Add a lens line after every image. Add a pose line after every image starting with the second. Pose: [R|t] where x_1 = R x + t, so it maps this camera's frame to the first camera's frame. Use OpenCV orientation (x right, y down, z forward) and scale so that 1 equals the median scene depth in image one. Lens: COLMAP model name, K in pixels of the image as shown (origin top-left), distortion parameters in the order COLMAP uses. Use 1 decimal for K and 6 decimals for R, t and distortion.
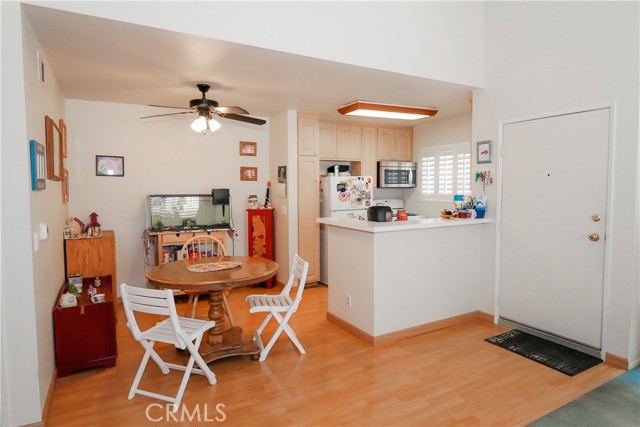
lens RADIAL K [[374.4, 0, 320.0], [0, 374.4, 213.5], [0, 0, 1]] dist [0.000181, 0.000139]
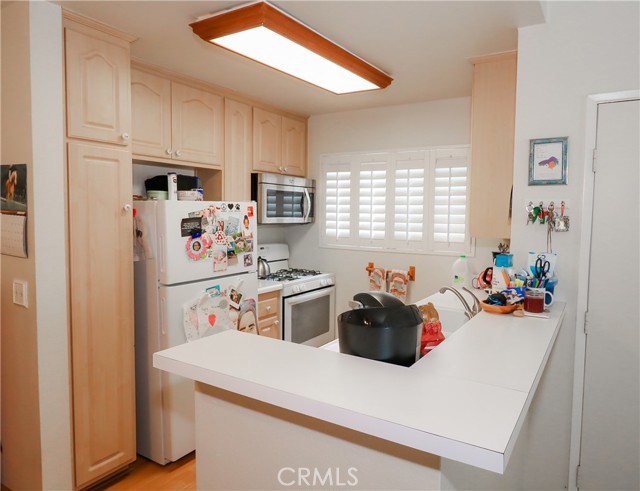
lens RADIAL K [[434.4, 0, 355.4], [0, 434.4, 238.7], [0, 0, 1]] dist [-0.004518, 0.000415]
pose [[0.859236, -0.011084, 0.511459, -0.033326], [0.016461, 0.999847, -0.005986, -0.049529], [-0.511314, 0.013563, 0.859287, 0.479251]]
